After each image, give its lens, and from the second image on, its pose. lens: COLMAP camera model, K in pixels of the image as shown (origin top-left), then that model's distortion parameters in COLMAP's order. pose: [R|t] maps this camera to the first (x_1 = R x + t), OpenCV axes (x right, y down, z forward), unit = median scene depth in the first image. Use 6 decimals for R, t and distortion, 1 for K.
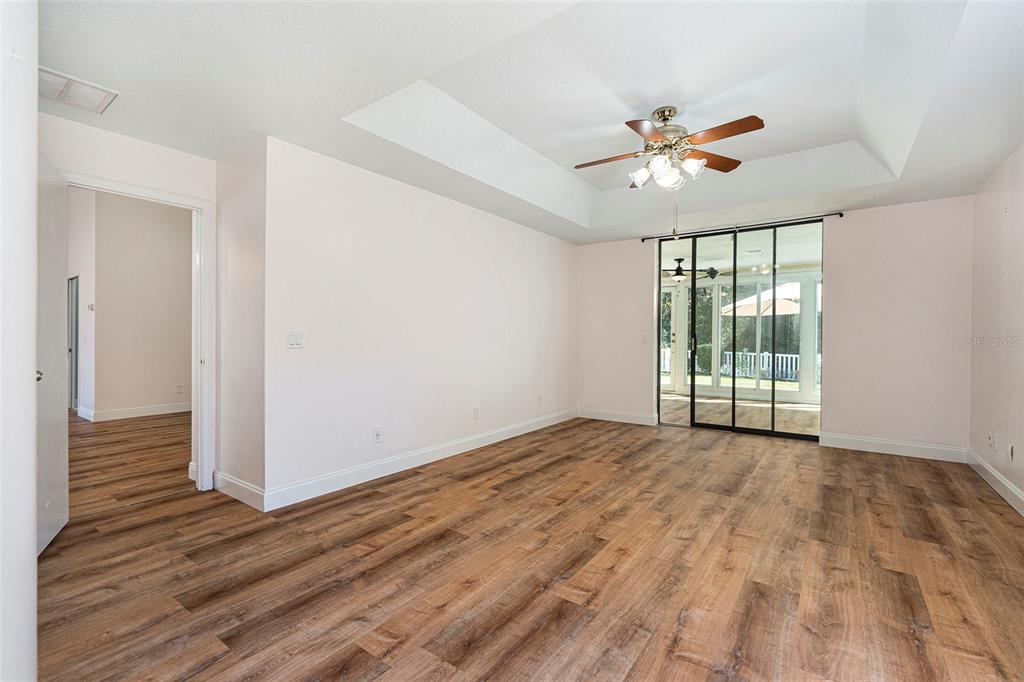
lens RADIAL K [[446.8, 0, 512.2], [0, 446.8, 339.8], [0, 0, 1]] dist [-0.003730, -0.002578]
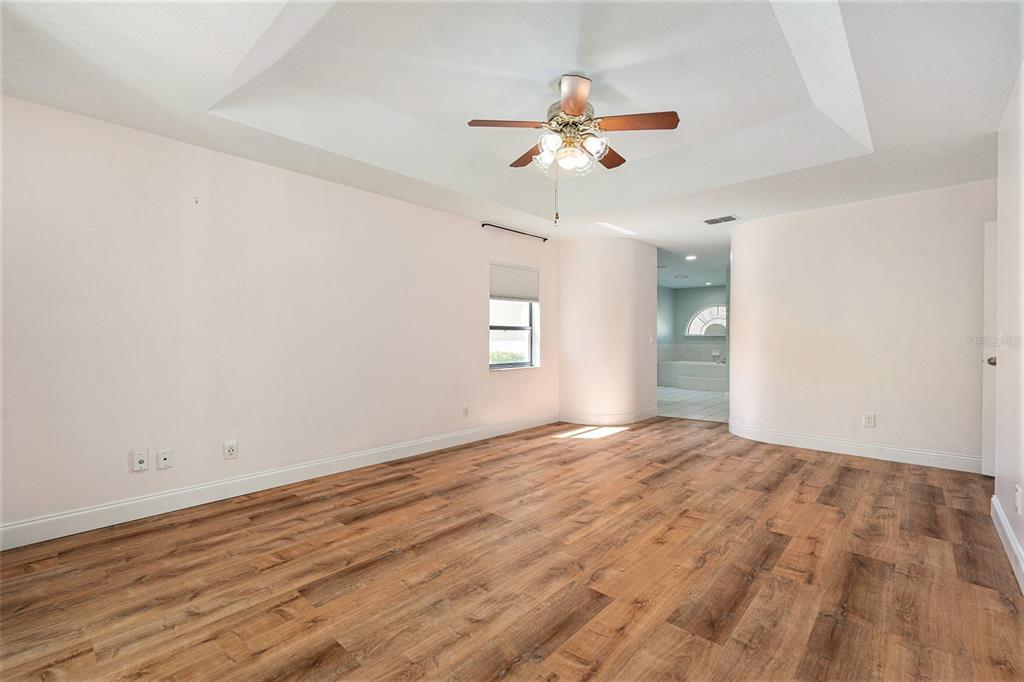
lens RADIAL K [[446.8, 0, 512.0], [0, 446.8, 340.0], [0, 0, 1]] dist [-0.003730, -0.002578]
pose [[-0.993314, -0.002444, 0.115414, 0.372319], [-0.001400, 0.999957, 0.009123, -0.008274], [-0.115431, 0.008901, -0.993276, 2.026892]]
